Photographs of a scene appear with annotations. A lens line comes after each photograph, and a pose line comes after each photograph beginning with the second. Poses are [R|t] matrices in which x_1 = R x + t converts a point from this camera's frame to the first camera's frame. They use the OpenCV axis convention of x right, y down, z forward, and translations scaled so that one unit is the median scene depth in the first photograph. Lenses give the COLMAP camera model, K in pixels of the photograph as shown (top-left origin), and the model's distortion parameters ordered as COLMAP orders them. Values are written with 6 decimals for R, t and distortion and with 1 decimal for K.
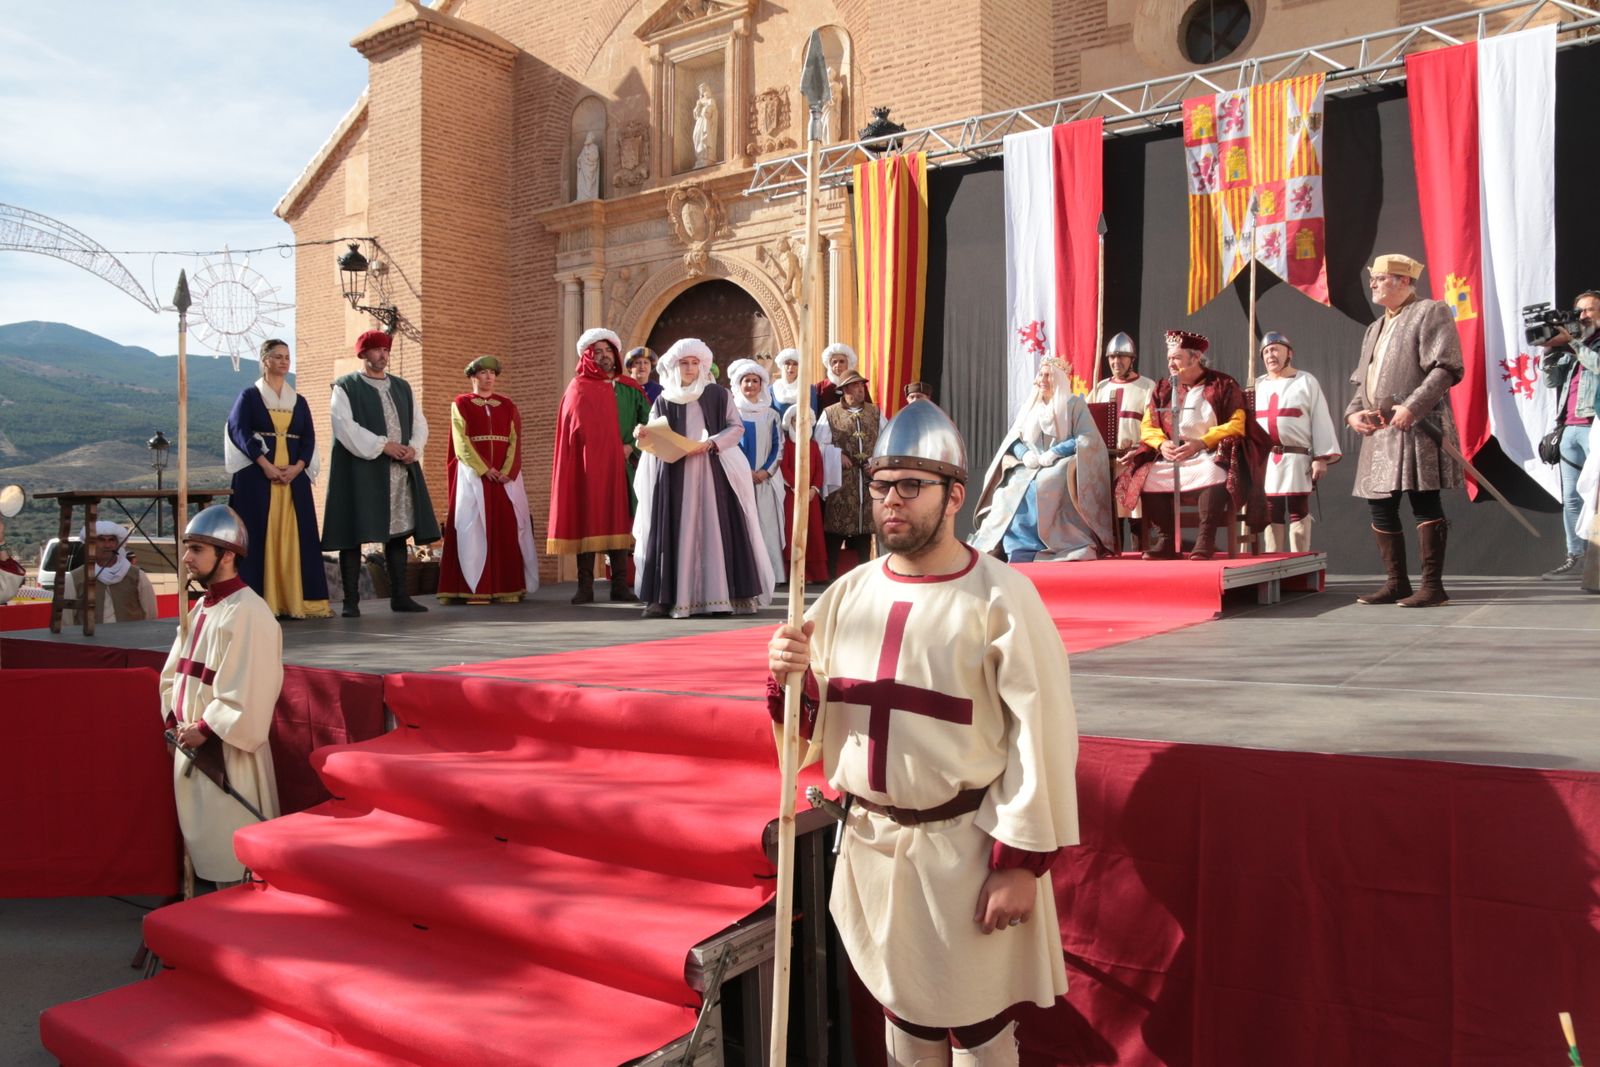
lens RADIAL K [[1267.4, 0, 782.1], [0, 1267.4, 557.8], [0, 0, 1]] dist [-0.130962, 0.118588]
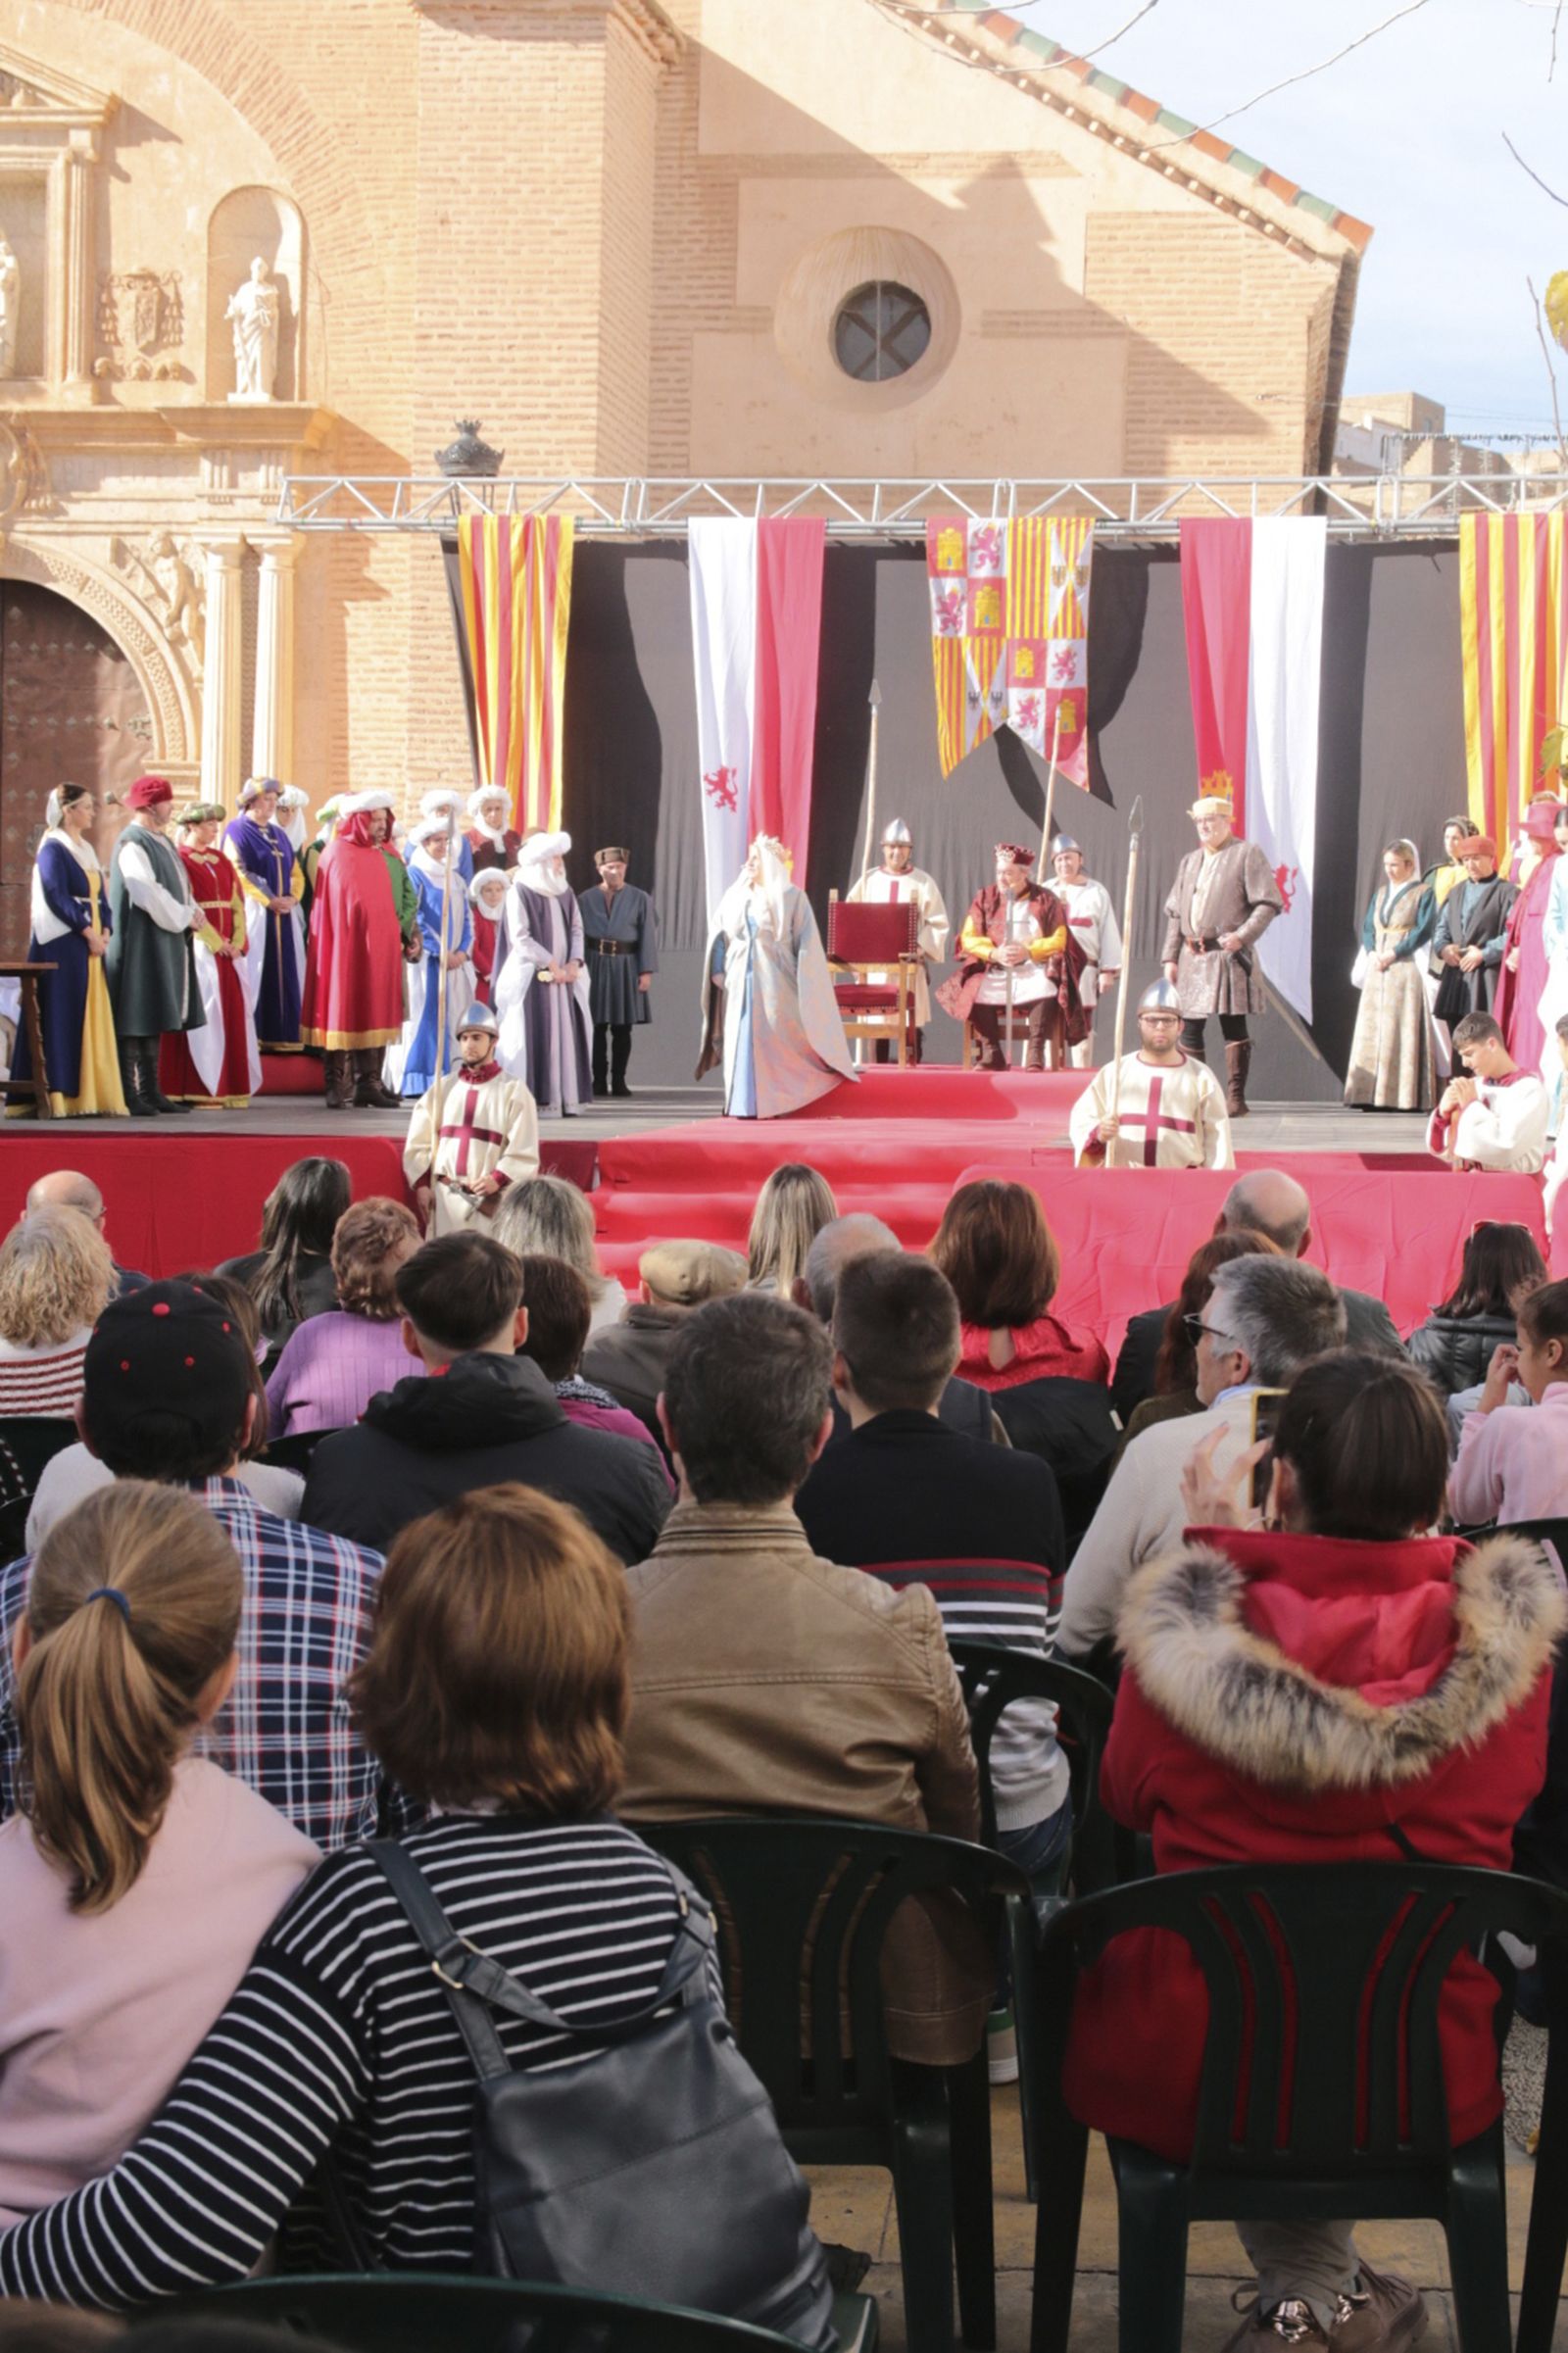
lens RADIAL K [[3627.1, 0, 779.6], [0, 3627.1, 1190.3], [0, 0, 1]] dist [0.016648, 0.466591]
pose [[0.884432, 0.009296, 0.466576, -0.656047], [-0.020213, 0.999626, 0.018400, 0.025449], [-0.466230, -0.025704, 0.884290, -0.815838]]
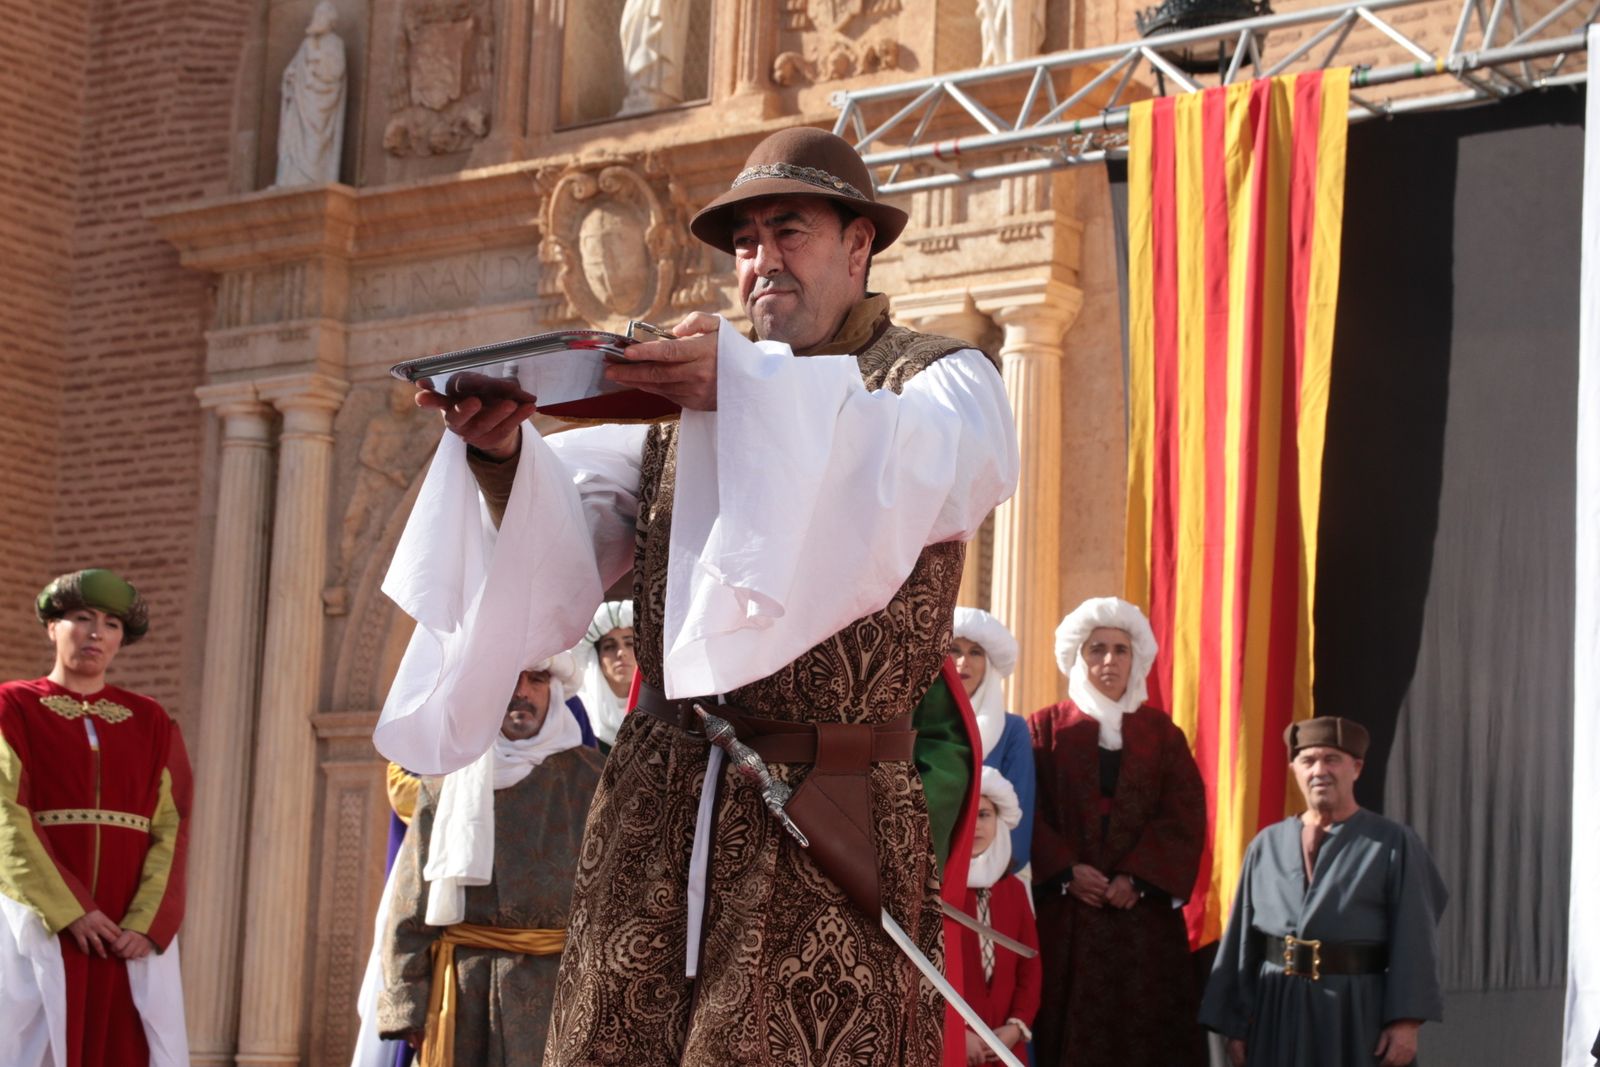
lens RADIAL K [[3481.2, 0, 755.3], [0, 3481.2, 538.1], [0, 0, 1]] dist [0.245388, 0.146314]
pose [[0.998762, 0.048316, 0.011825, -0.047537], [-0.045006, 0.979000, -0.198830, 0.005610], [-0.021183, 0.198052, 0.979963, 0.055160]]
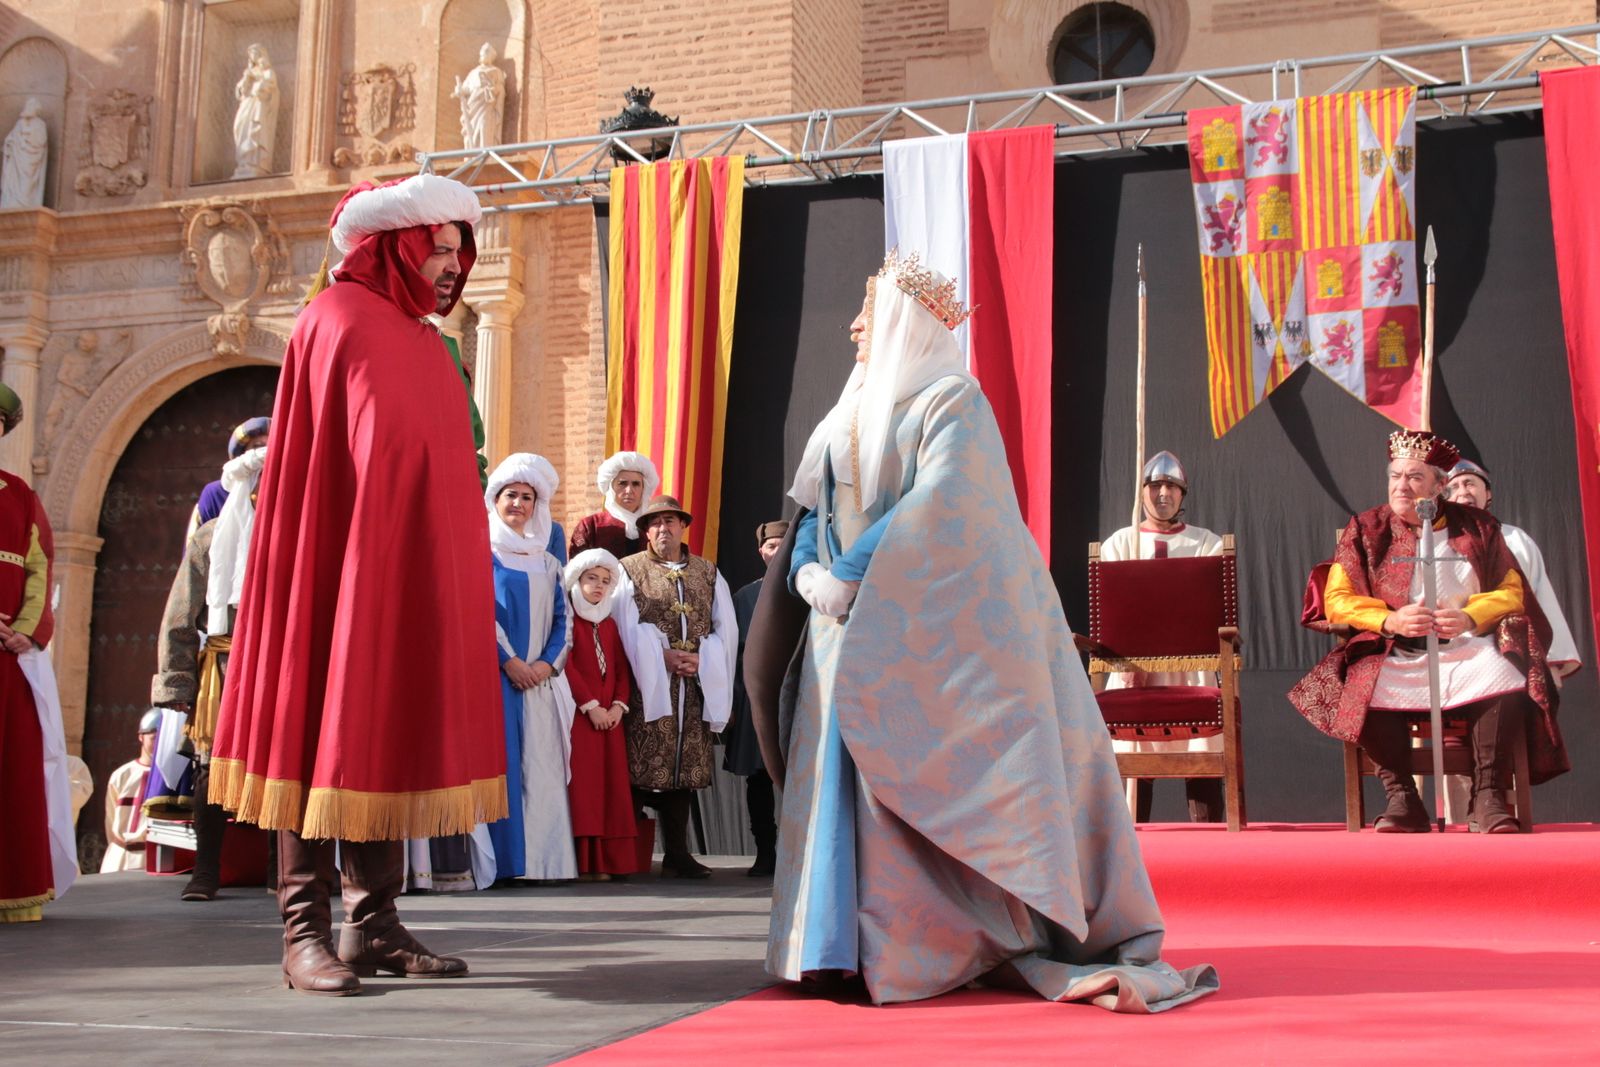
lens RADIAL K [[1766.7, 0, 794.5], [0, 1766.7, 547.3], [0, 0, 1]] dist [-0.036487, 0.175866]
pose [[0.938079, 0.064059, 0.340447, -0.119586], [-0.005729, 0.985489, -0.169644, 0.005712], [-0.346374, 0.157189, 0.924834, 0.195717]]
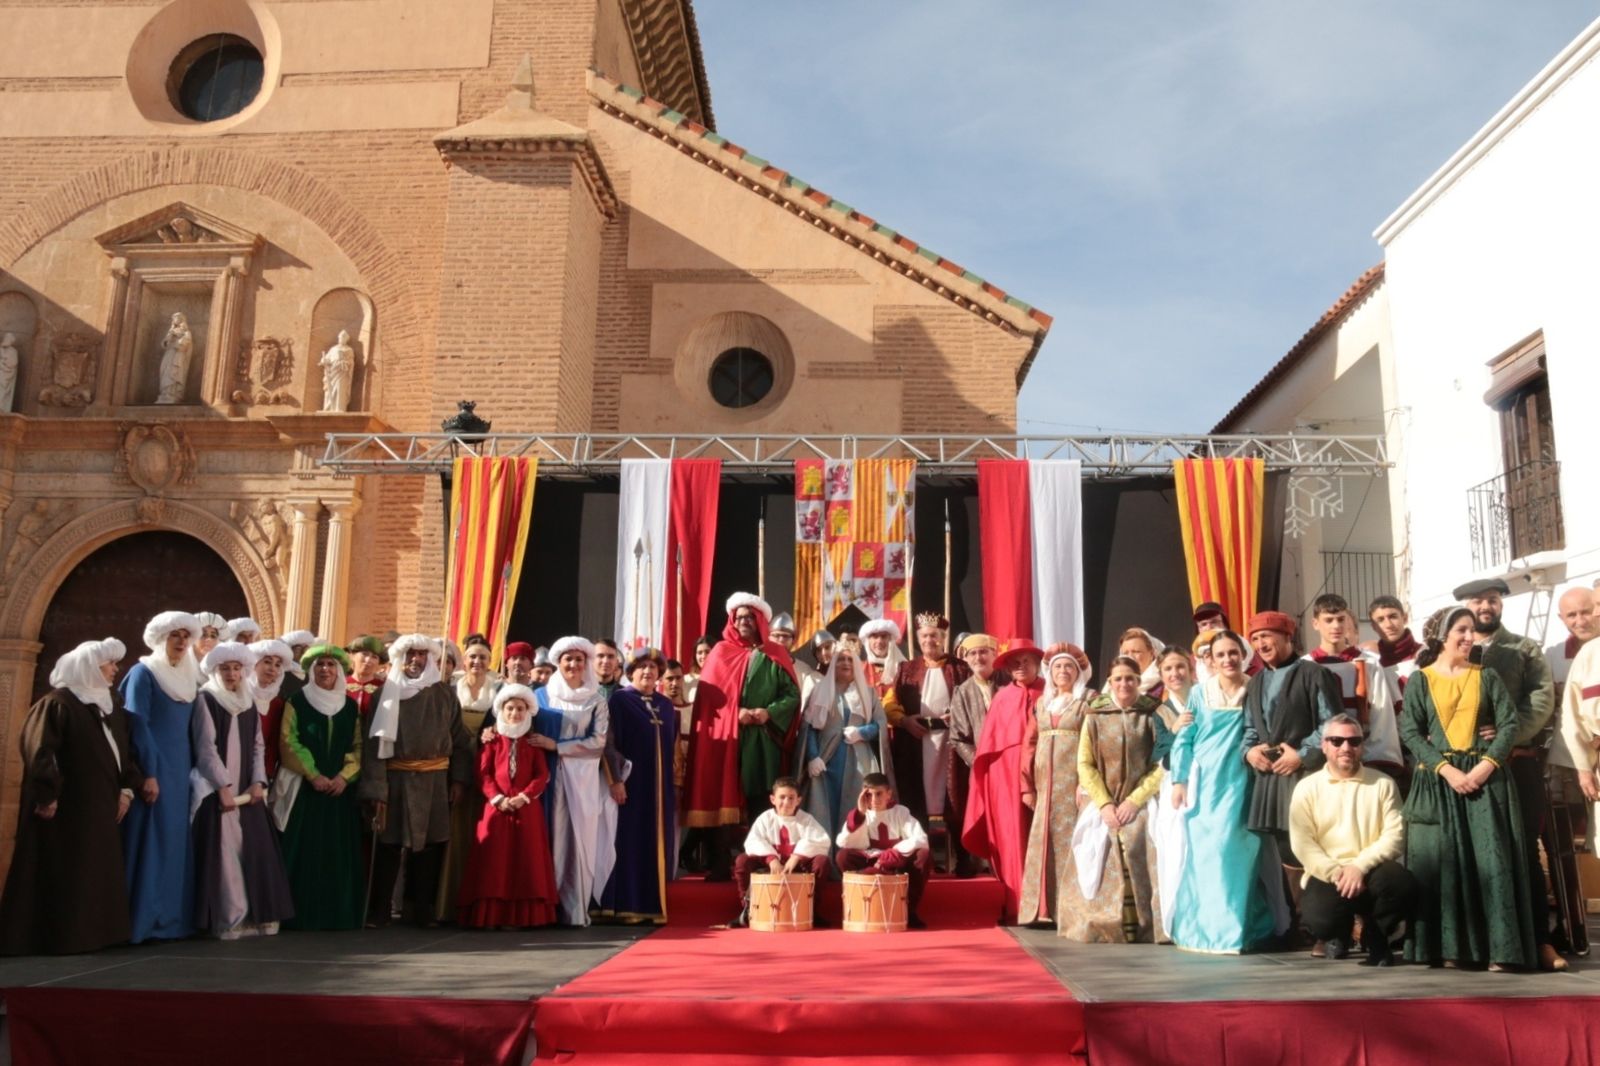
lens RADIAL K [[1420.3, 0, 800.0], [0, 1420.3, 533.0], [0, 0, 1]] dist [-0.127601, 0.125753]
pose [[0.823058, 0.133498, 0.552046, -0.285785], [-0.006718, 0.974204, -0.225570, -0.006345], [-0.567918, 0.181949, 0.802723, -0.029986]]
